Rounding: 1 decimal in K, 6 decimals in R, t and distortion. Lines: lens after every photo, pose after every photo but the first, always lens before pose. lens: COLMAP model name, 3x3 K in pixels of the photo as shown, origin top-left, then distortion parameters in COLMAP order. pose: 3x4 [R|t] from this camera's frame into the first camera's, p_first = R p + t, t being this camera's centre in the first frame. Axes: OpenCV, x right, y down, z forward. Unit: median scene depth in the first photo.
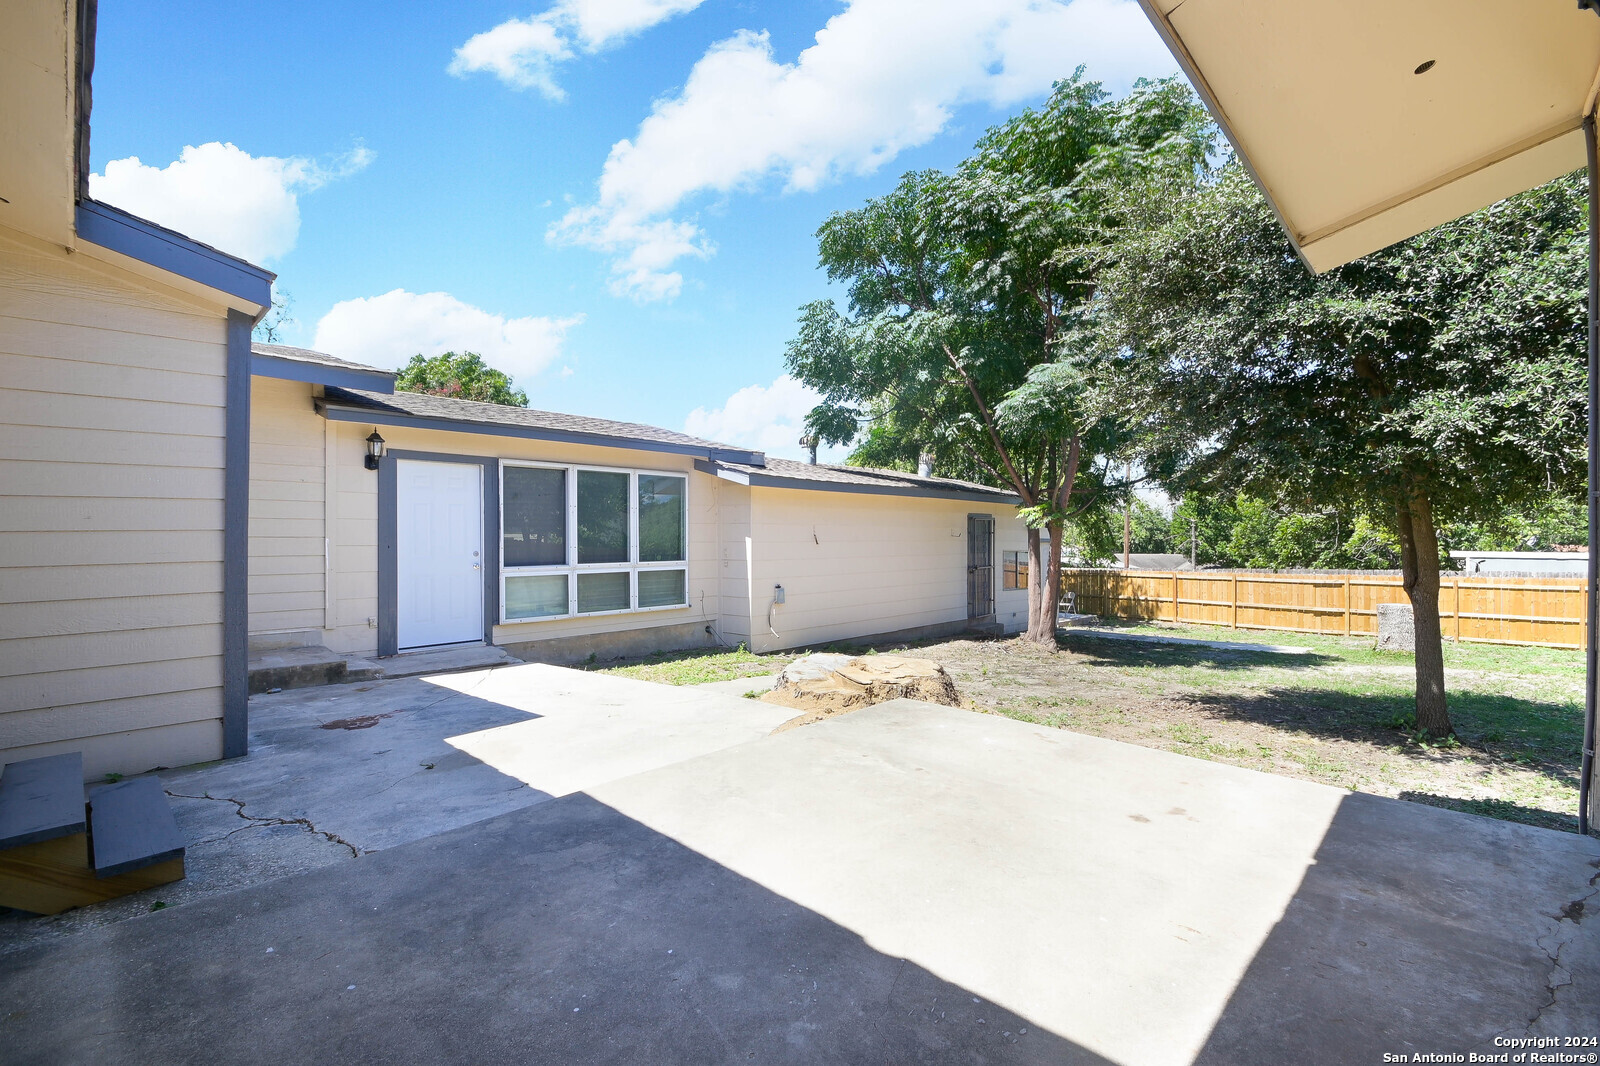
lens RADIAL K [[704.5, 0, 799.8], [0, 704.5, 534.6], [0, 0, 1]] dist [0.004051, -0.008788]
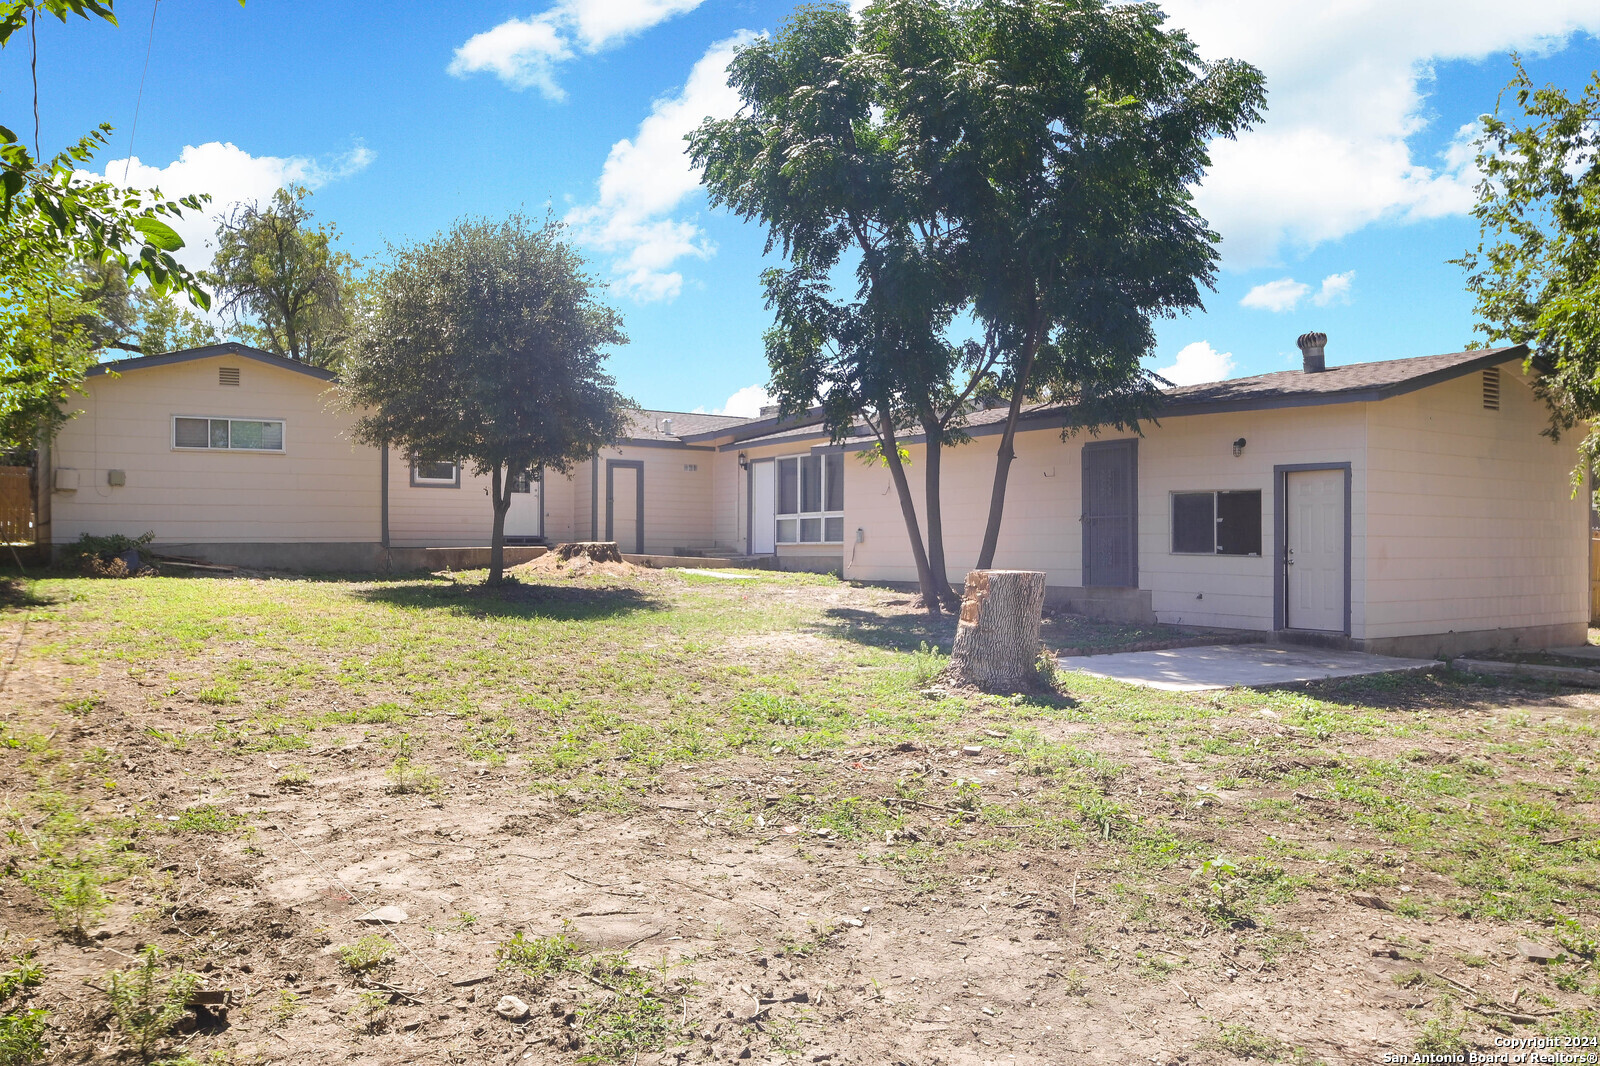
lens RADIAL K [[1216.6, 0, 812.1], [0, 1216.6, 533.7], [0, 0, 1]] dist [-0.059713, 0.040178]
pose [[-0.230785, -0.006838, -0.972981, 2.282154], [0.007555, 0.999933, -0.008820, 0.108030], [0.972975, -0.009386, -0.230718, 1.562418]]
